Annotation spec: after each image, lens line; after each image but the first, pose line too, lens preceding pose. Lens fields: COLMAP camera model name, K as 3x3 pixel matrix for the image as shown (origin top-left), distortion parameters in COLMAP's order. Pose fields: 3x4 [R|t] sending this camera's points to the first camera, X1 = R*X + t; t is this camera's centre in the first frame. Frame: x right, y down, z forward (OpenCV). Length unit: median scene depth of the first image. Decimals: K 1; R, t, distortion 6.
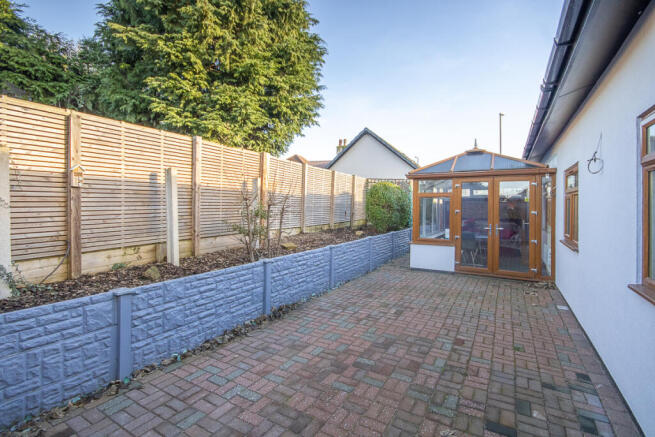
lens RADIAL K [[309.6, 0, 327.8], [0, 309.6, 213.8], [0, 0, 1]] dist [-0.000018, -0.000248]
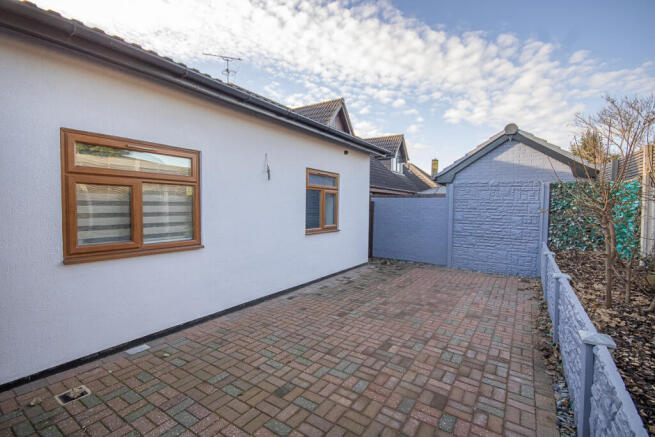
lens RADIAL K [[309.6, 0, 326.2], [0, 309.6, 217.1], [0, 0, 1]] dist [-0.000018, -0.000248]
pose [[-0.998543, -0.019883, 0.050167, 0.419675], [-0.016882, 0.998082, 0.059560, -0.040076], [-0.051255, 0.058626, -0.996963, 2.130894]]
